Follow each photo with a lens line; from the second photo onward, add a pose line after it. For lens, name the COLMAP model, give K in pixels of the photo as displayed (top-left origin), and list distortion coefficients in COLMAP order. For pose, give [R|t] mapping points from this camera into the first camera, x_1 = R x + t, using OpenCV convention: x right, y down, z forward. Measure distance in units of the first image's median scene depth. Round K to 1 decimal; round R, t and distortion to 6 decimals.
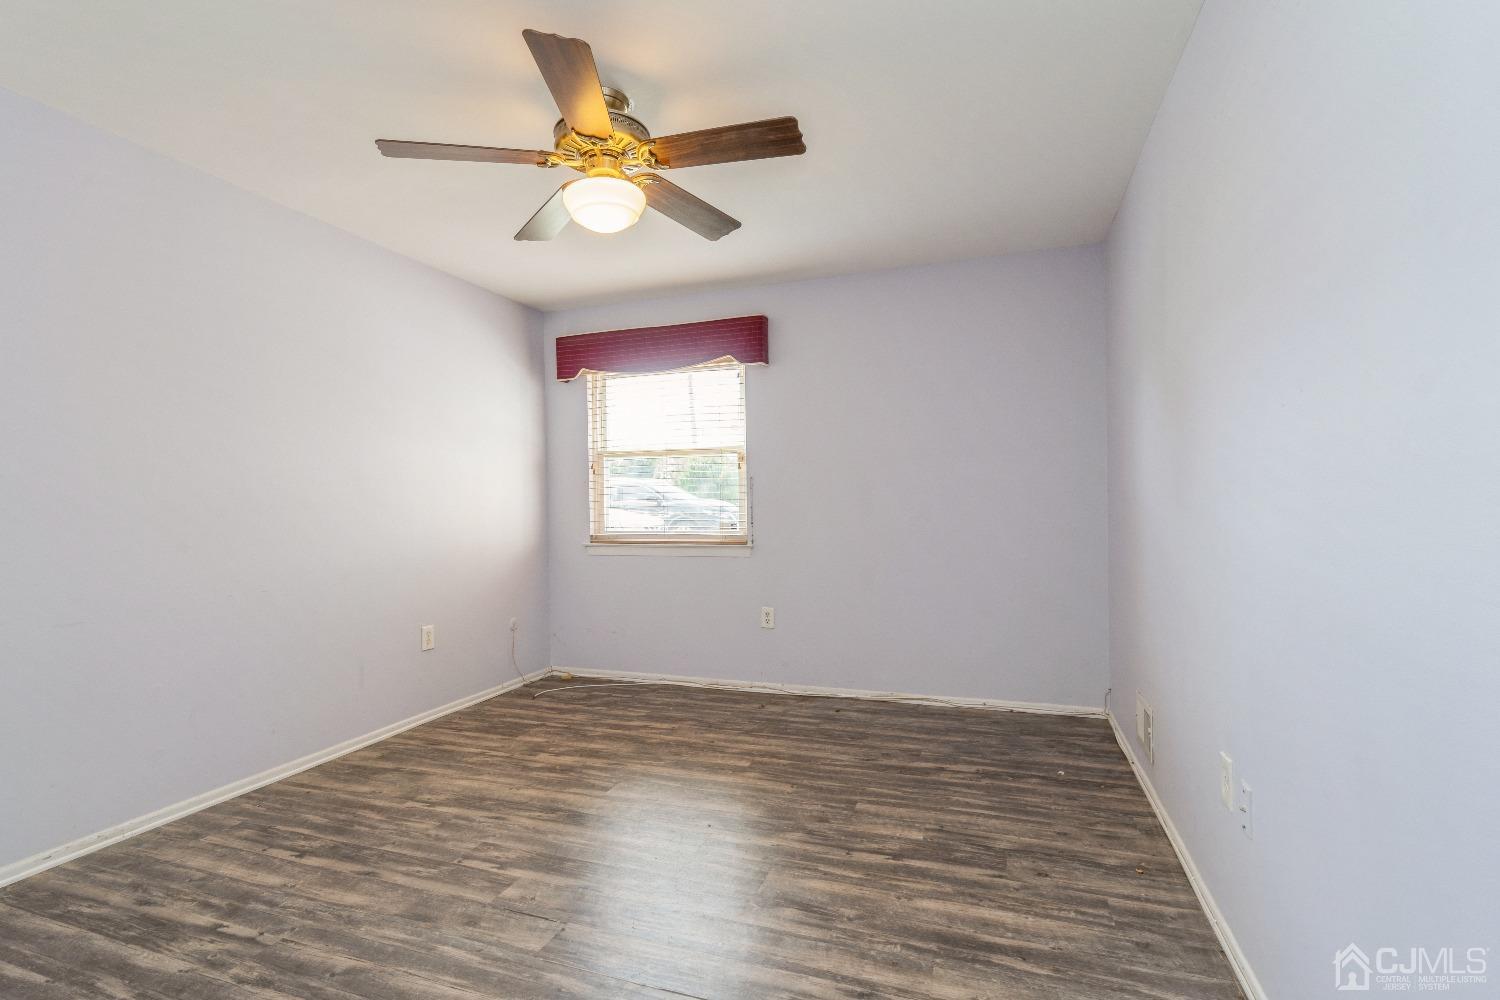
lens RADIAL K [[678.9, 0, 761.0], [0, 678.9, 499.1], [0, 0, 1]] dist [-0.004177, 0.001911]
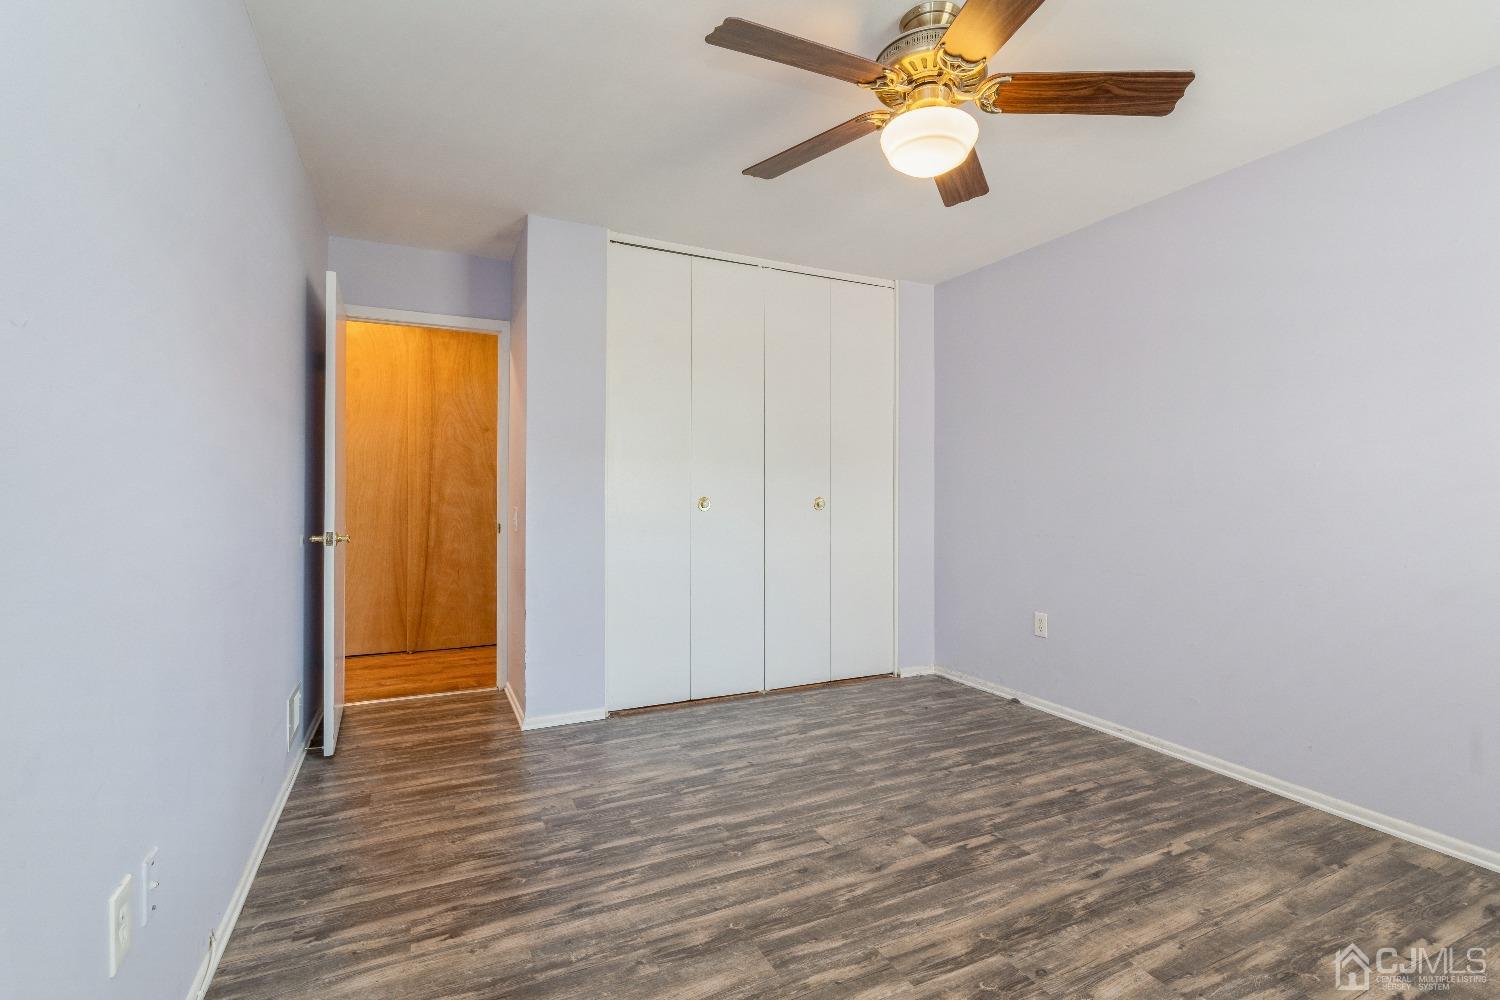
lens RADIAL K [[678.9, 0, 744.7], [0, 678.9, 496.0], [0, 0, 1]] dist [-0.004177, 0.001911]
pose [[-0.707202, 0.013403, -0.706885, 0.564889], [0.008678, 0.999910, 0.010277, -0.000899], [0.706959, 0.001134, -0.707254, 1.490848]]
